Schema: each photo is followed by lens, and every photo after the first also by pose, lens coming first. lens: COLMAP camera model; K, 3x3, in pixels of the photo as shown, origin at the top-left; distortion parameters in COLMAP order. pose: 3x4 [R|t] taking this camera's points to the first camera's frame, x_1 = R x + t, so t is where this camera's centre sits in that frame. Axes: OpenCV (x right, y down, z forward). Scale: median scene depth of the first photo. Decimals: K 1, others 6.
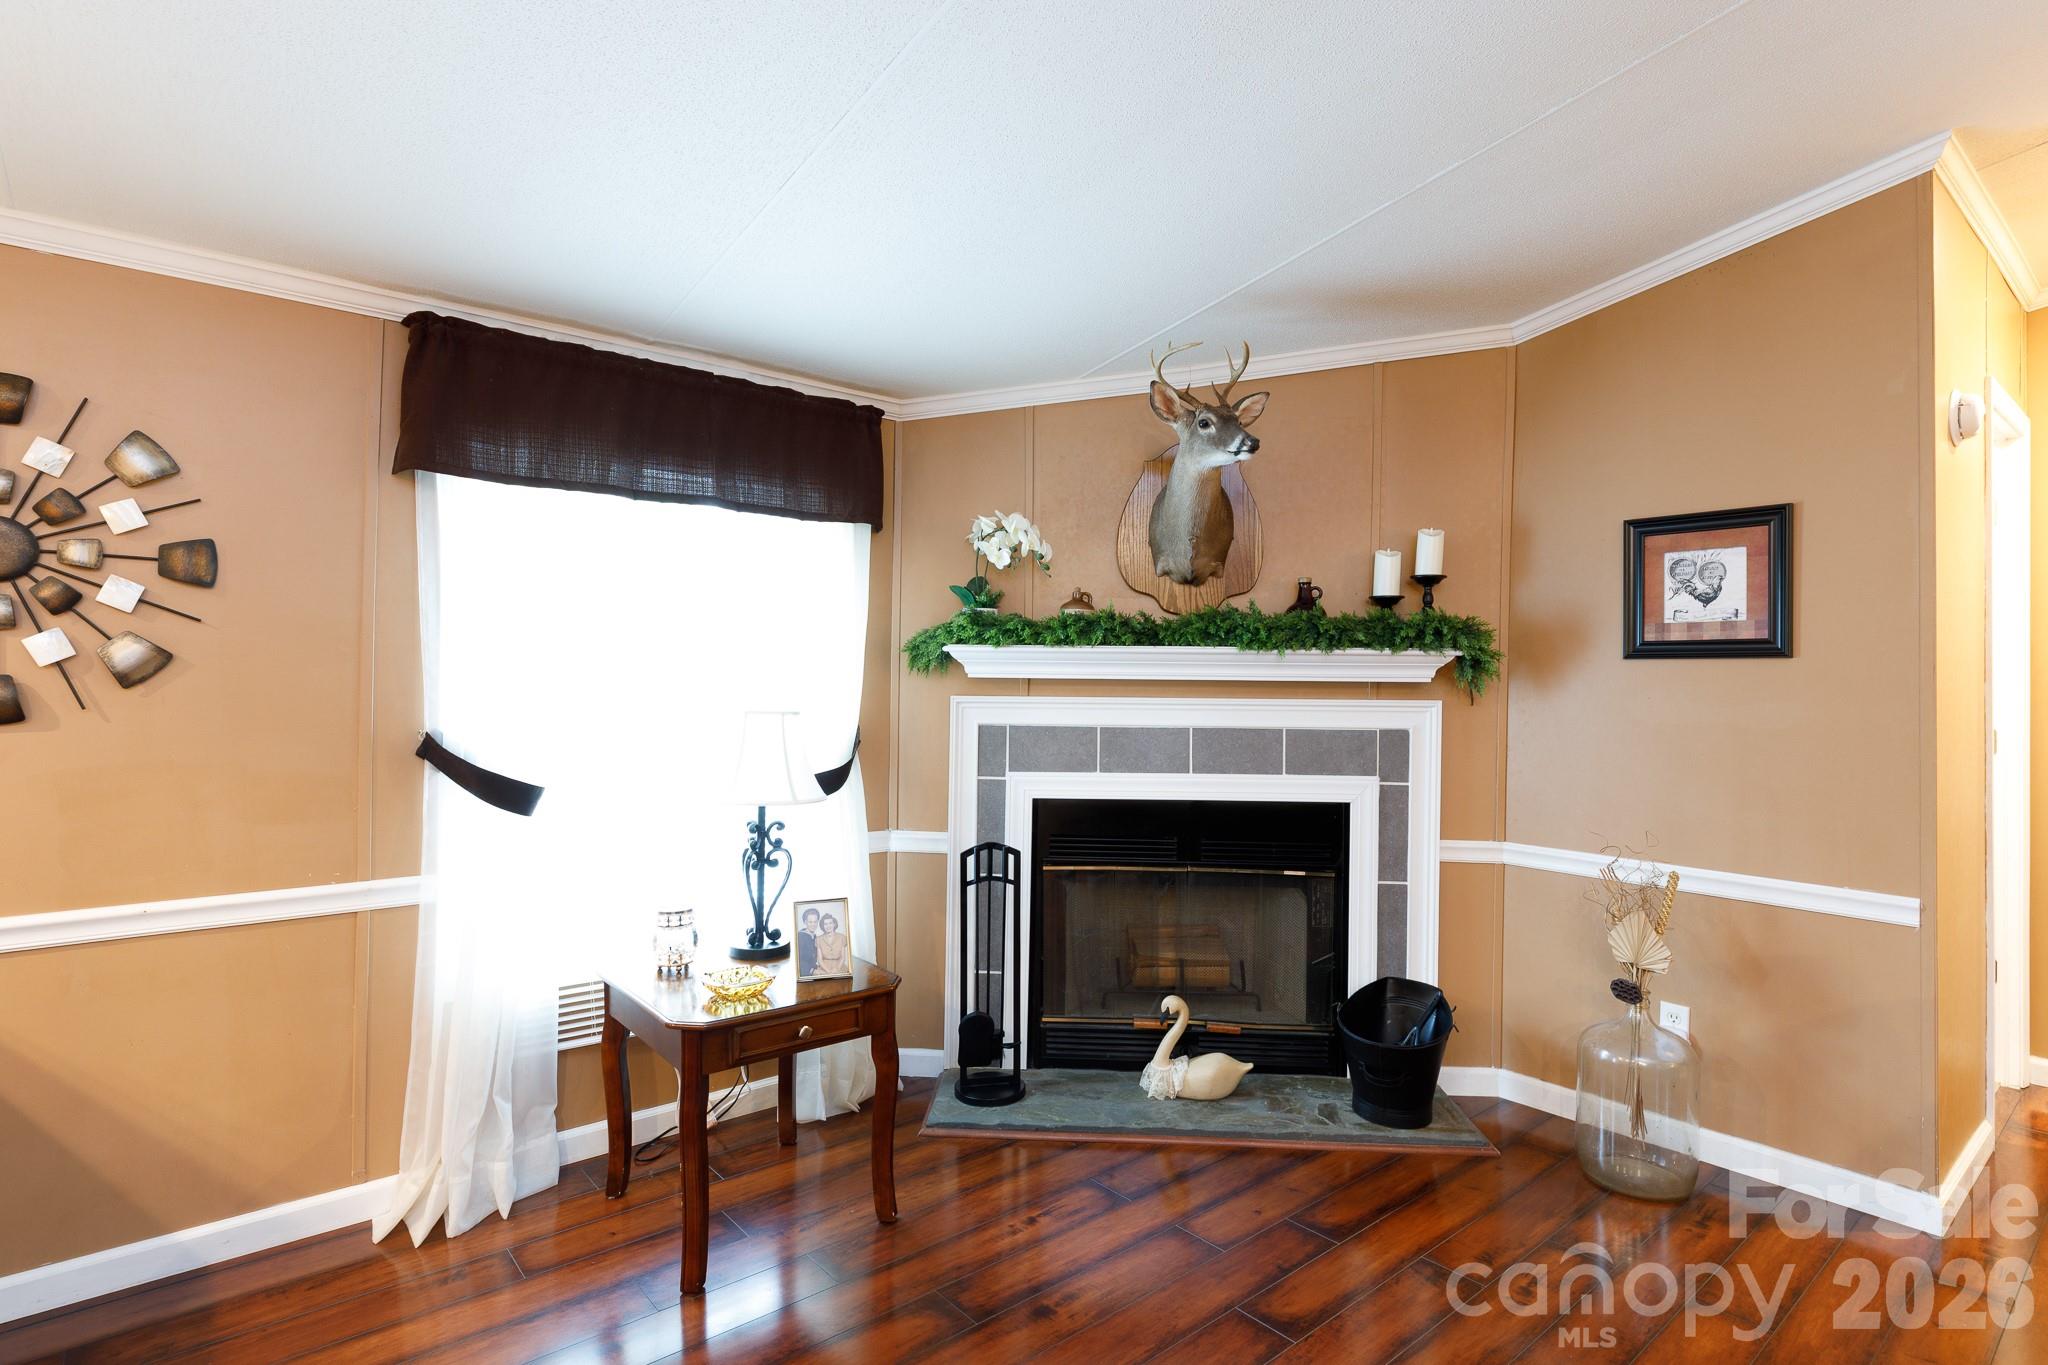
lens RADIAL K [[1017.6, 0, 1022.7], [0, 1017.6, 673.8], [0, 0, 1]] dist [-0.005991, -0.000078]
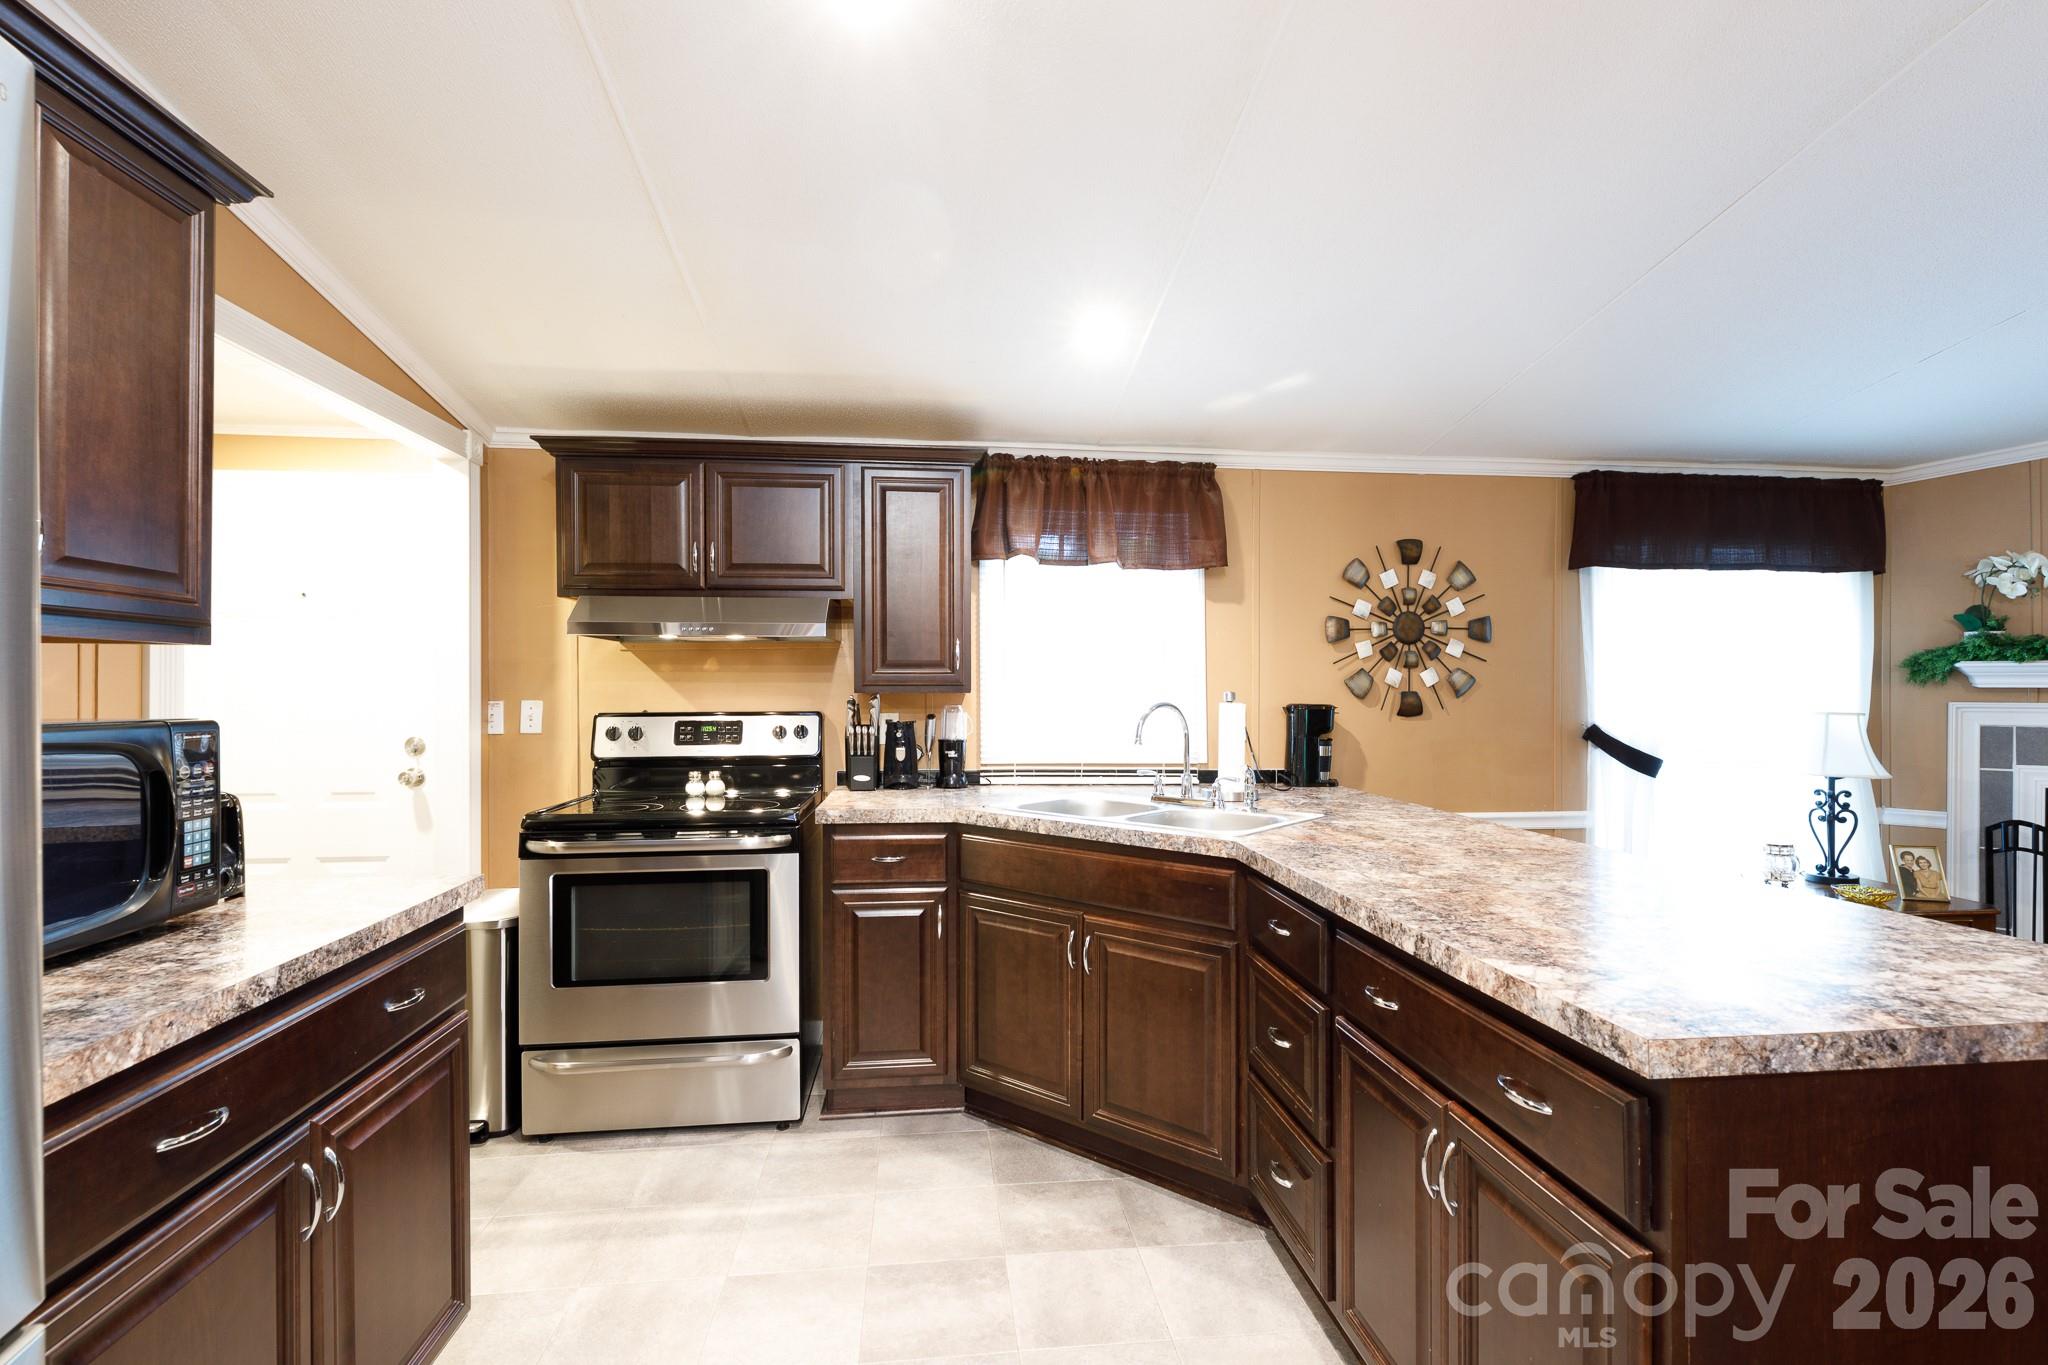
lens RADIAL K [[923.1, 0, 1026.4], [0, 923.1, 689.2], [0, 0, 1]] dist [0.005539, -0.000925]
pose [[0.834034, -0.008192, -0.551652, -0.450151], [0.011047, 0.999937, 0.001853, -0.010163], [0.551602, -0.007640, 0.834073, -0.659703]]
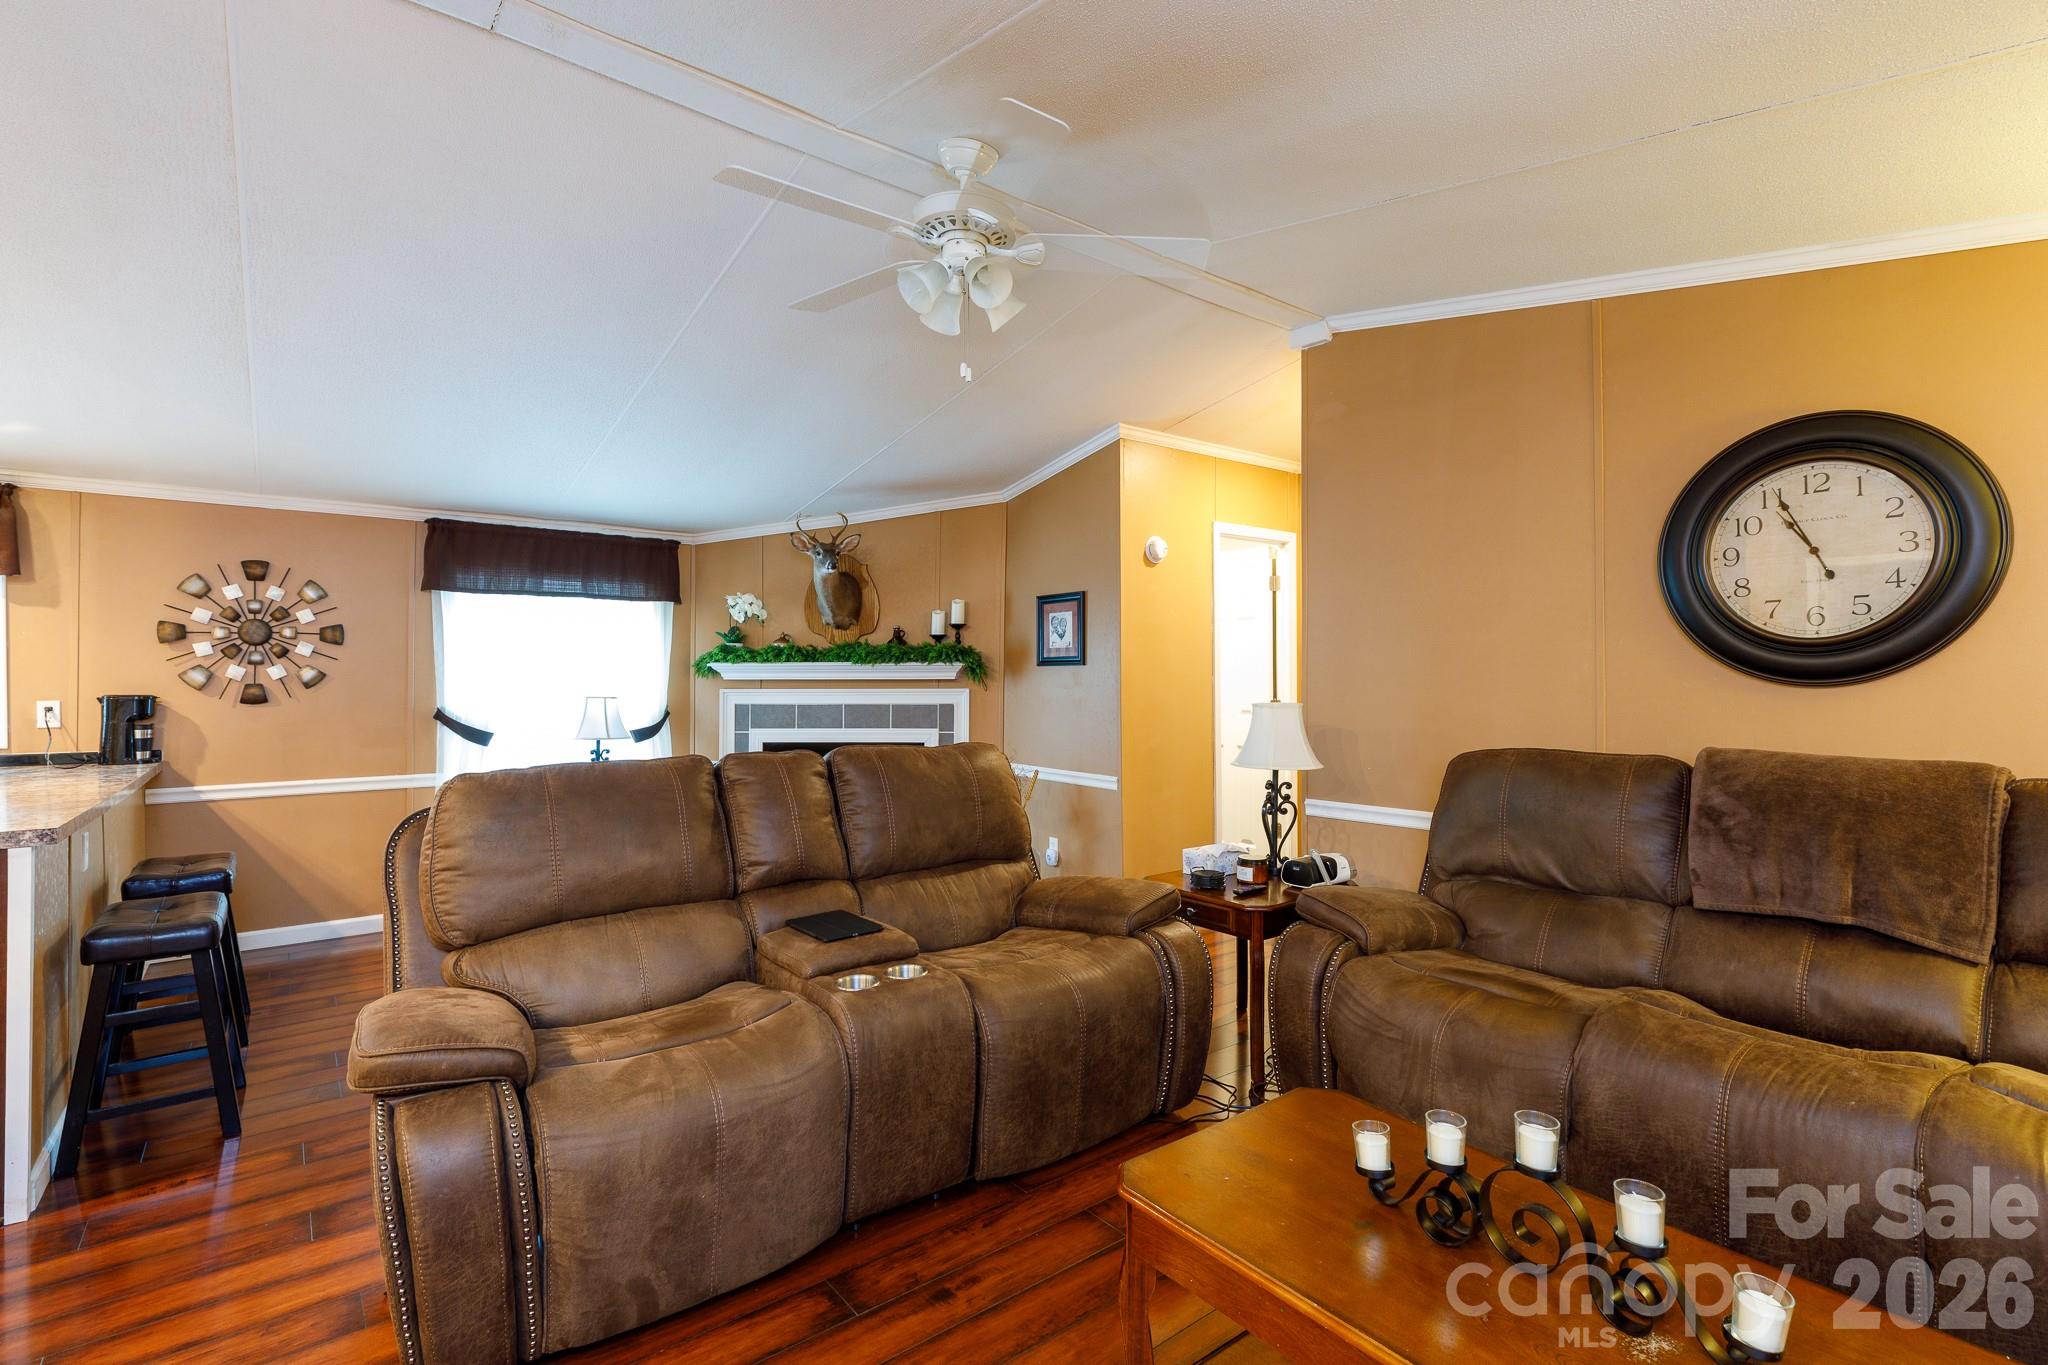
lens RADIAL K [[923.1, 0, 1014.2], [0, 923.1, 675.7], [0, 0, 1]] dist [0.005539, -0.000925]
pose [[0.999493, -0.012396, -0.029330, 0.623664], [0.012439, 0.999922, 0.001287, 0.001205], [0.029311, -0.001651, 0.999569, -0.837141]]
